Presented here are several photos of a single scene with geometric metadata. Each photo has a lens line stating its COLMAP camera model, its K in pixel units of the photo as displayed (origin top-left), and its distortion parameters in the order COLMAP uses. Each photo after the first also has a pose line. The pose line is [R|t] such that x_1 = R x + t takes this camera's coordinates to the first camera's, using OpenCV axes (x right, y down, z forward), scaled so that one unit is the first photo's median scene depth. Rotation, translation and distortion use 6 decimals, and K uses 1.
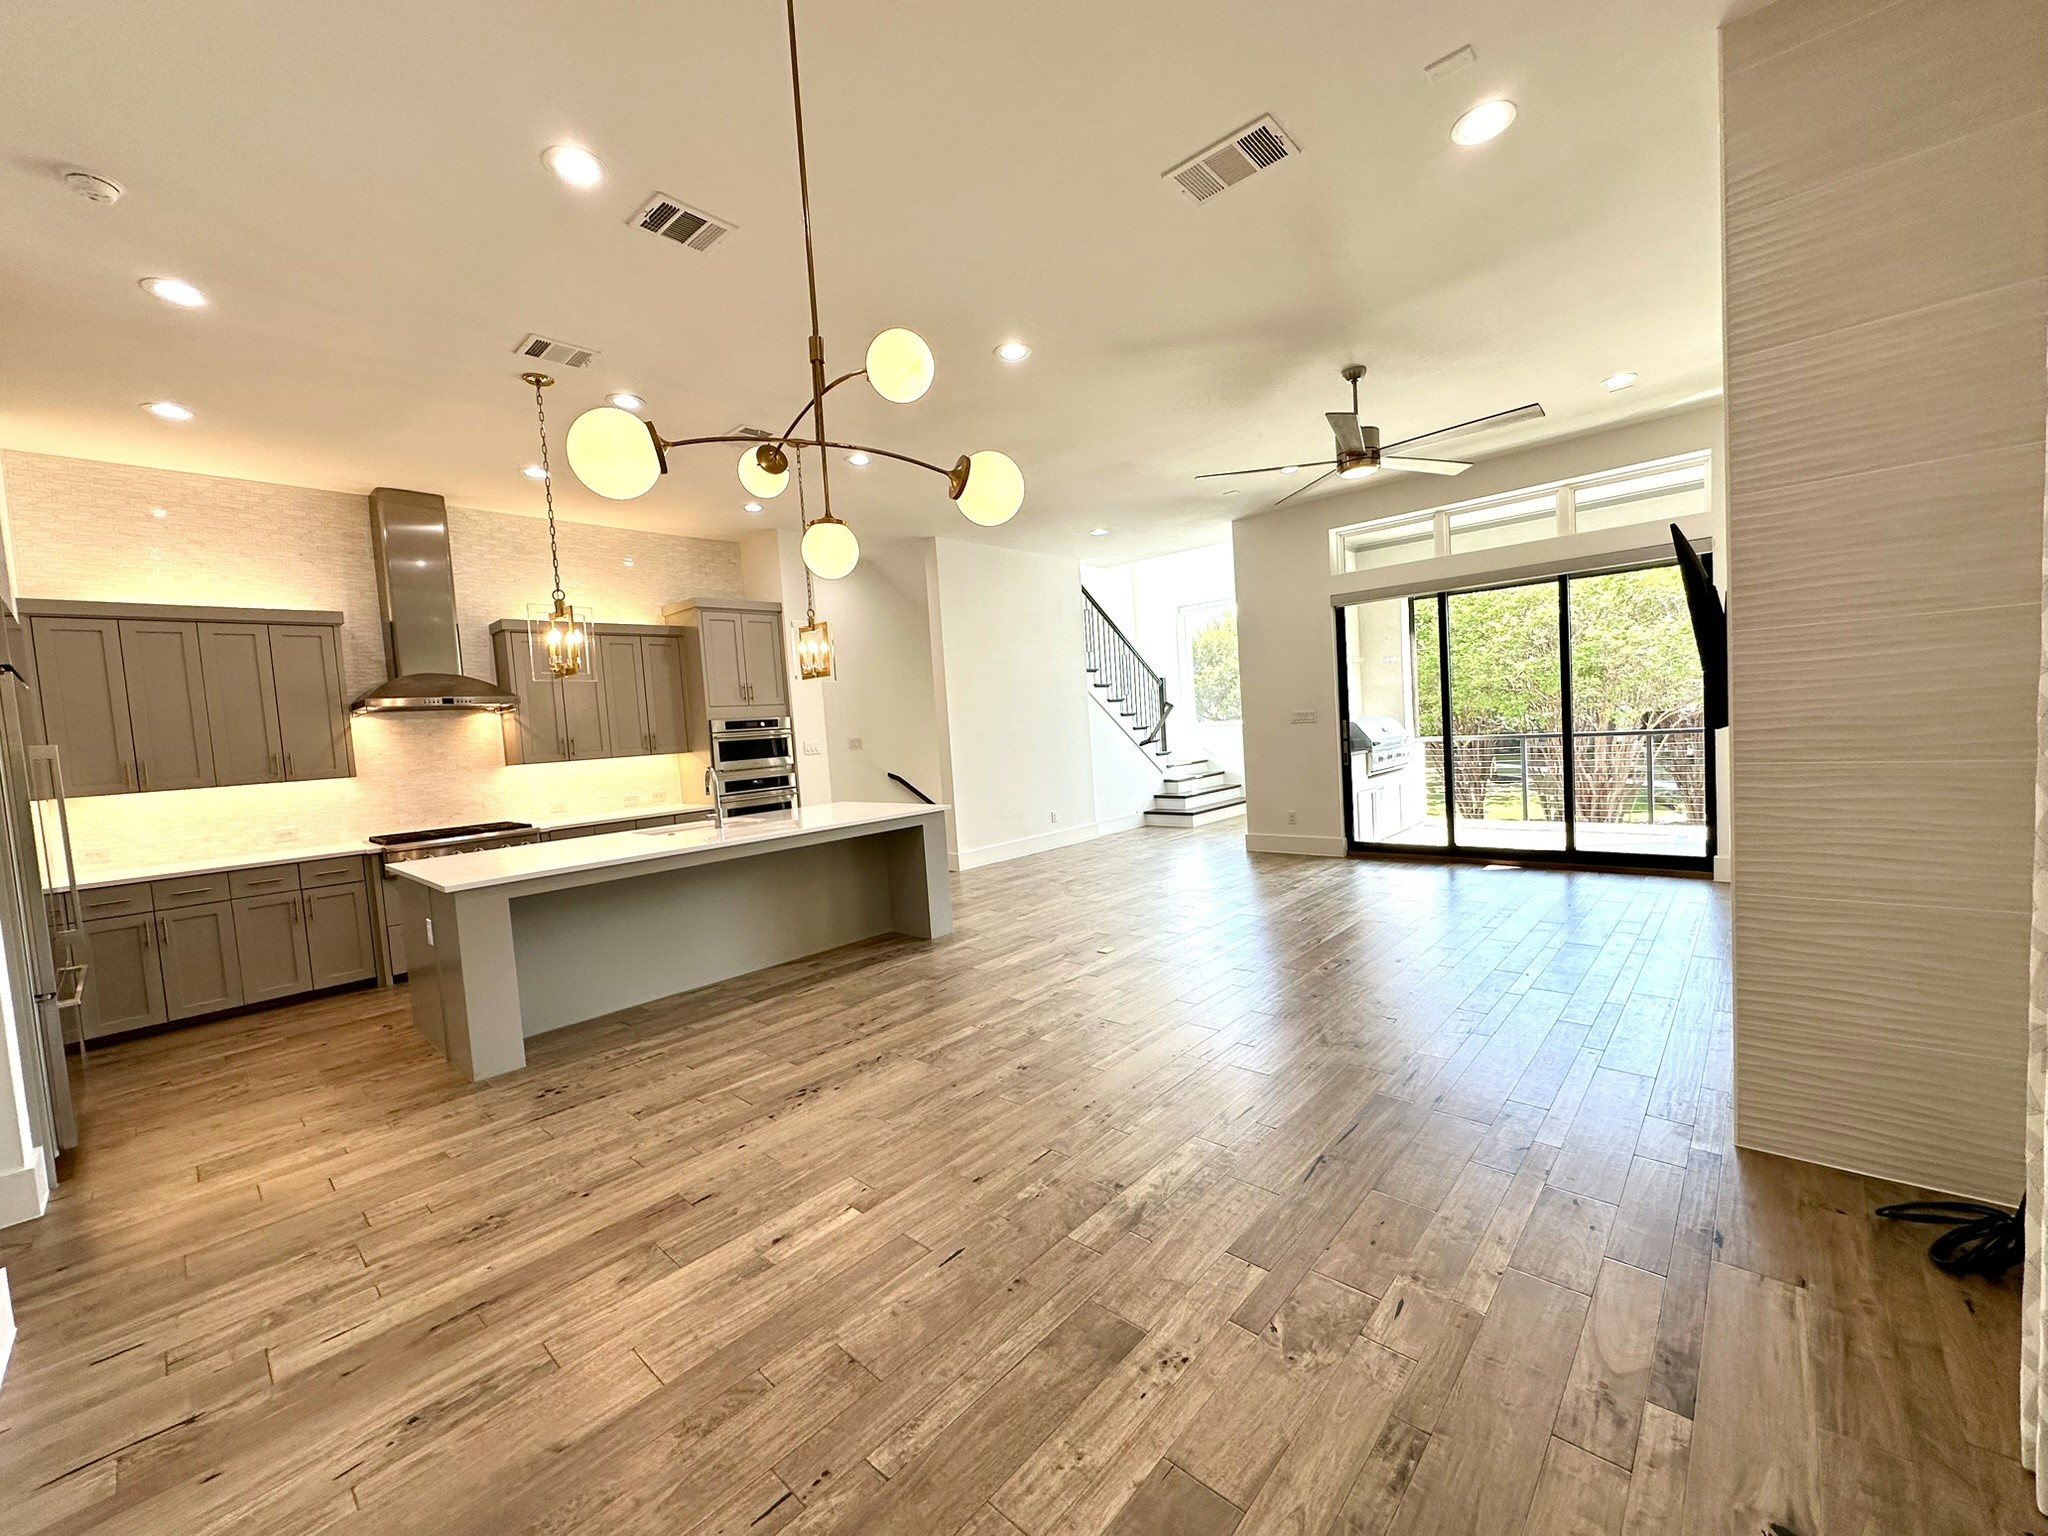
lens RADIAL K [[817.0, 0, 1024.0], [0, 817.0, 768.0], [0, 0, 1]] dist [-0.000142, 0.000018]
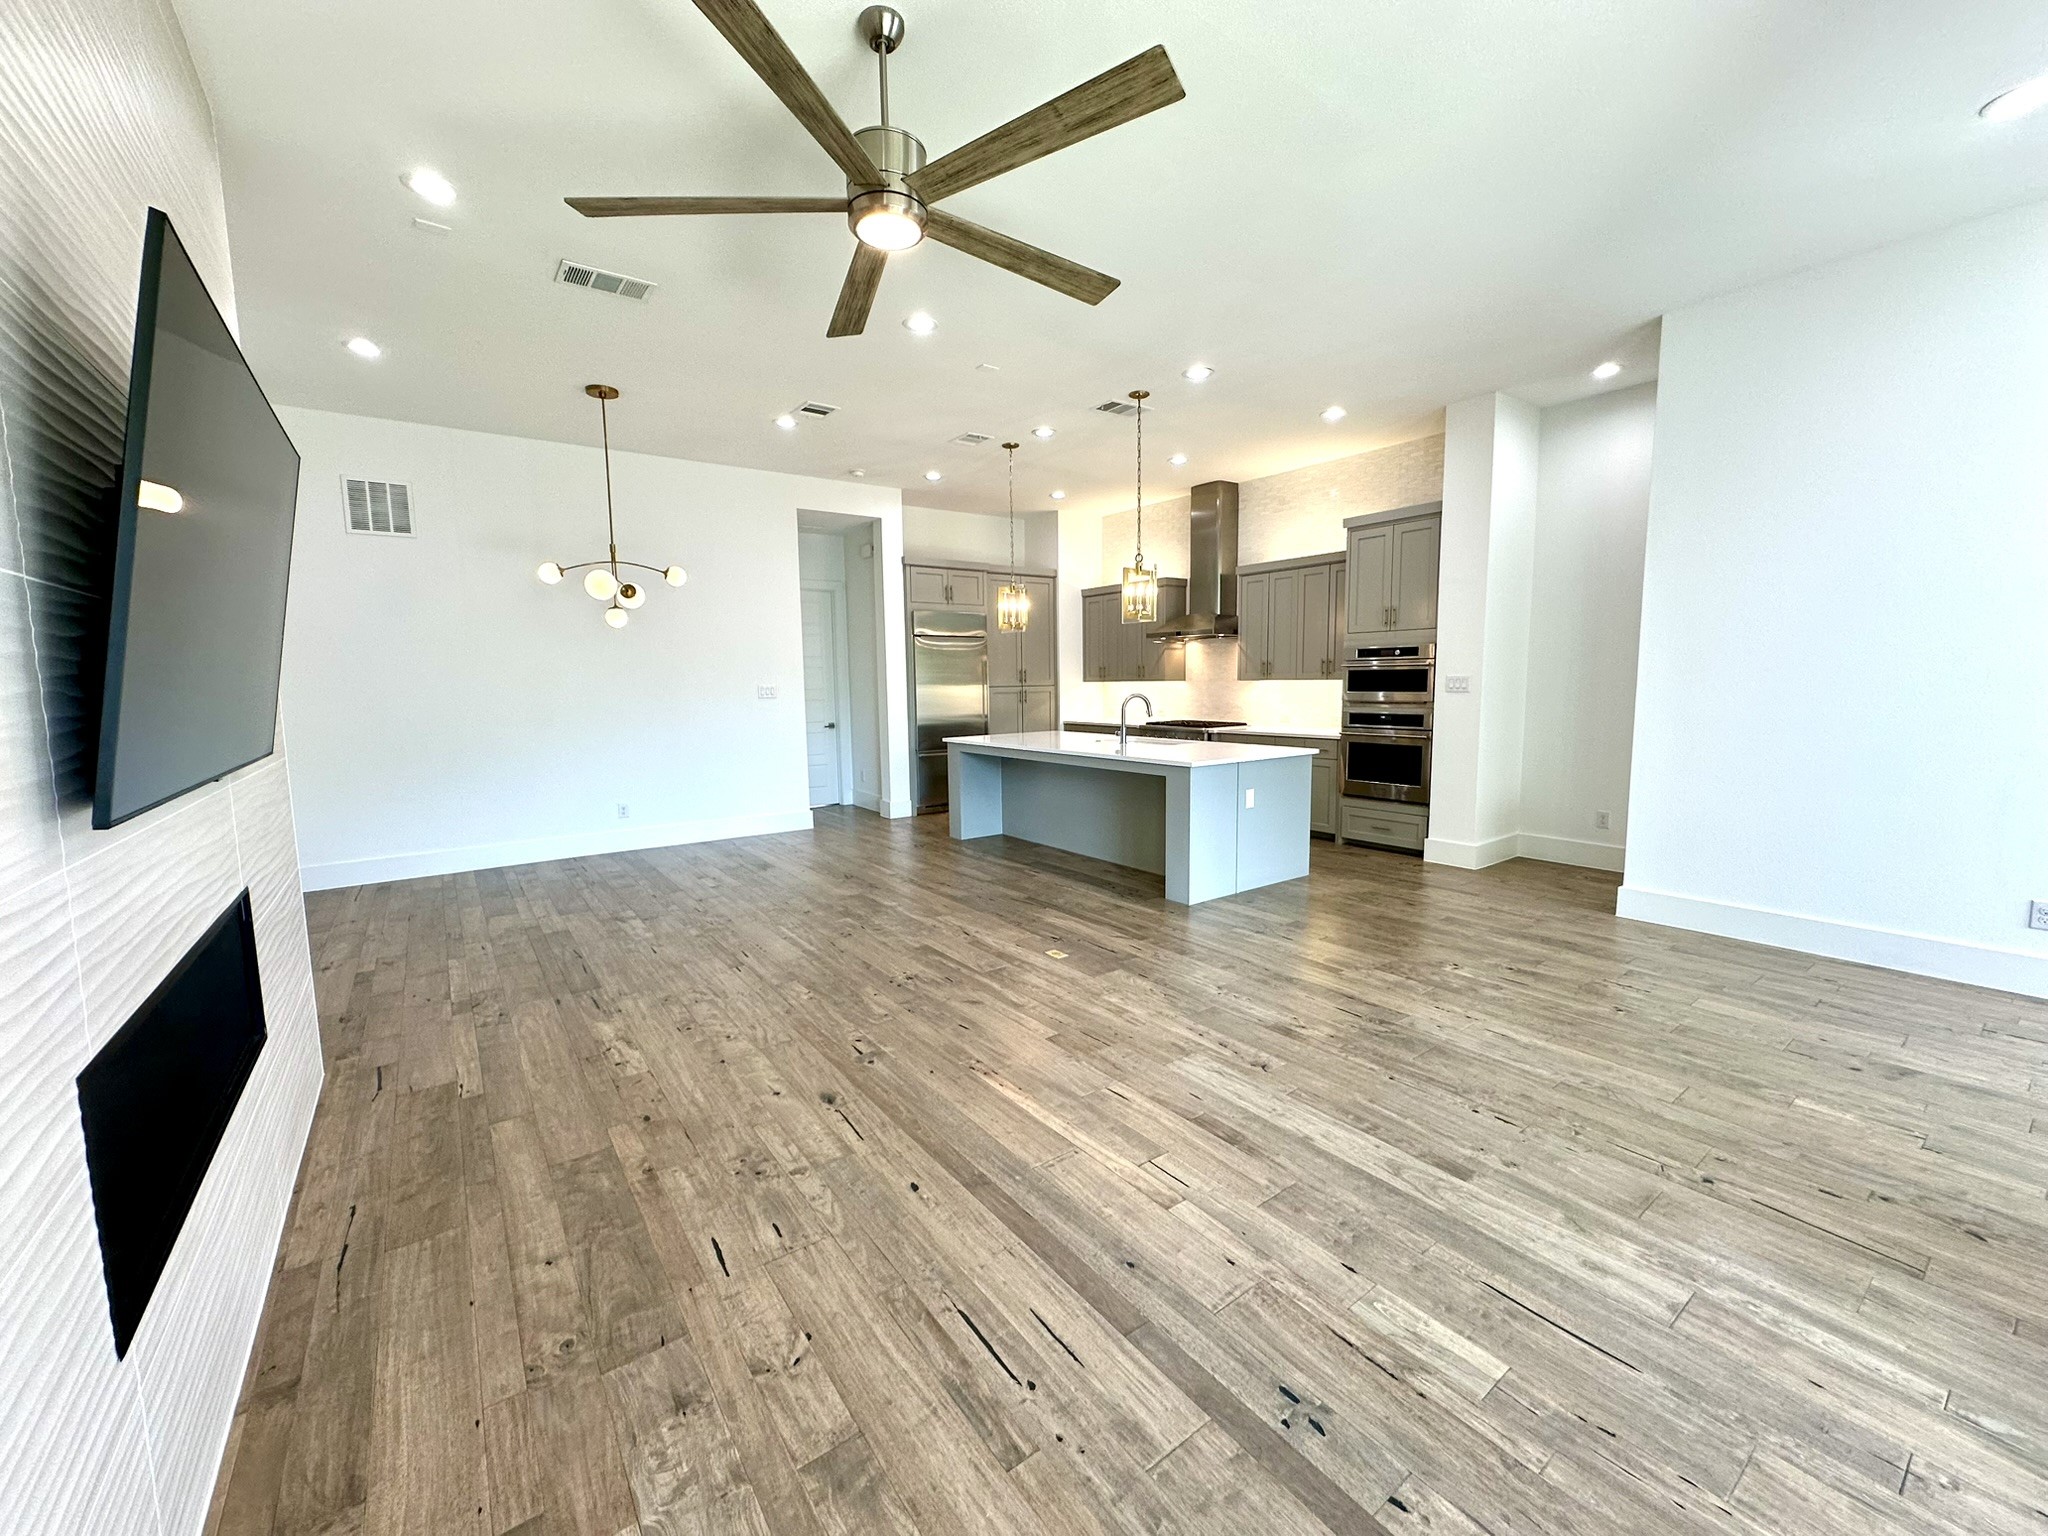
lens RADIAL K [[817.0, 0, 1024.0], [0, 817.0, 768.0], [0, 0, 1]] dist [-0.000142, 0.000018]
pose [[-0.201306, 0.173168, -0.964100, 0.856060], [-0.026439, 0.982930, 0.182070, -0.111433], [0.979172, 0.062141, -0.193291, 1.089237]]
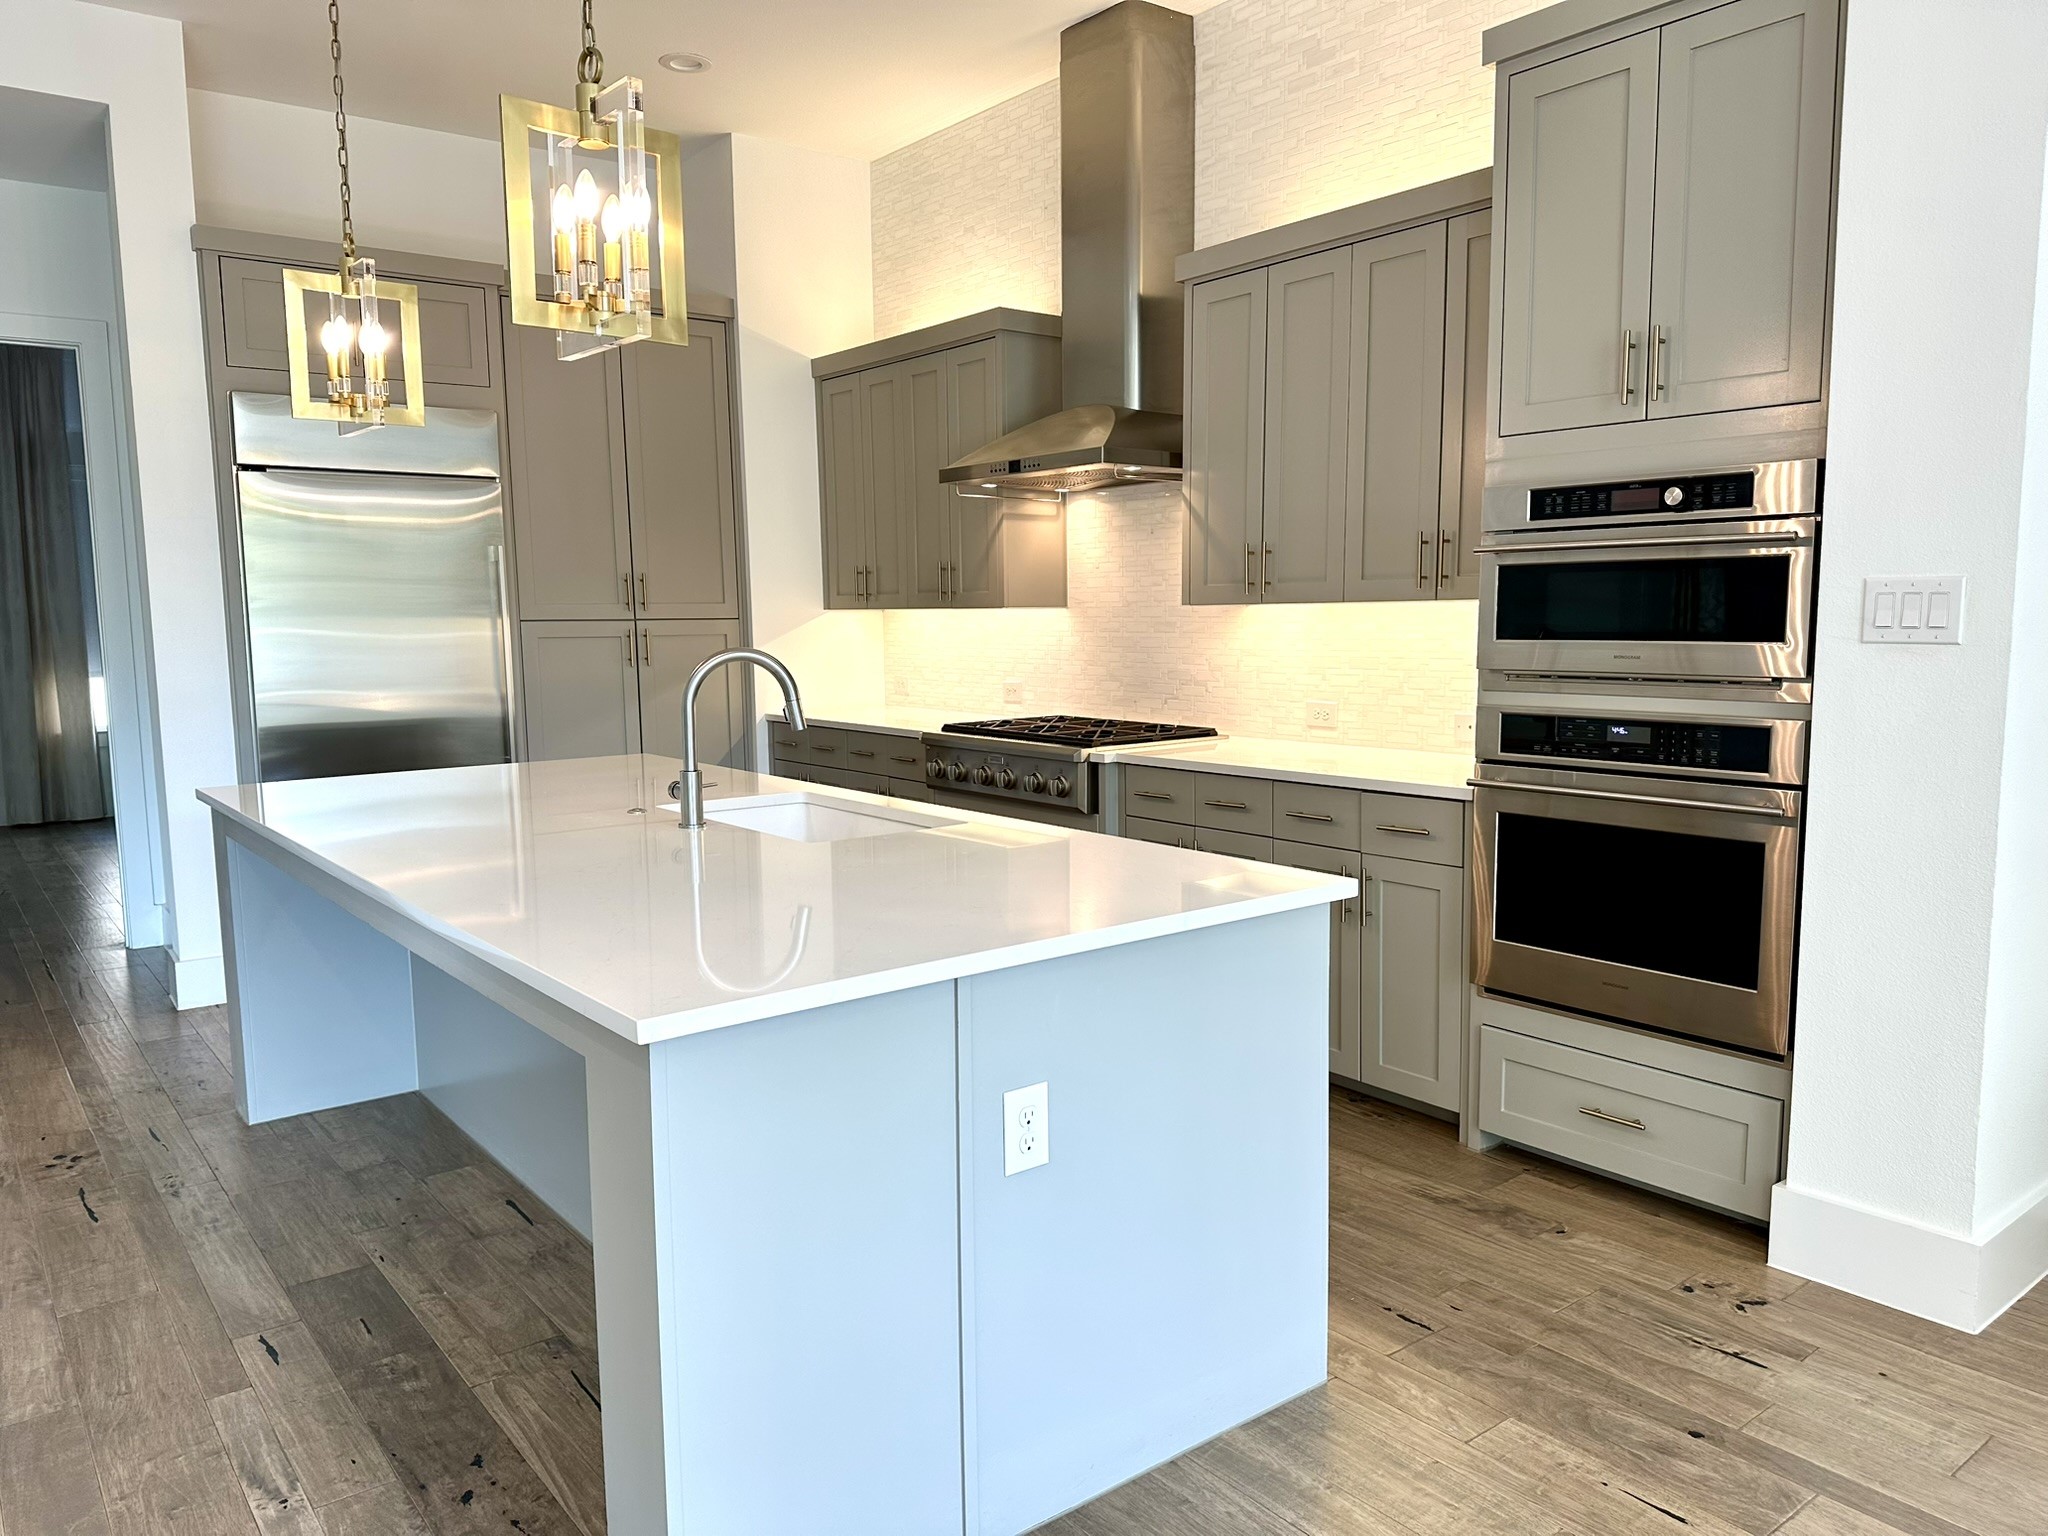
lens RADIAL K [[1448.8, 0, 1029.2], [0, 1448.8, 778.2], [0, 0, 1]] dist [0.120906, -0.167084]
pose [[-0.162693, 0.179400, -0.970230, 0.195334], [-0.033316, 0.981772, 0.187121, -0.065113], [0.986114, 0.062767, -0.153750, 1.227344]]
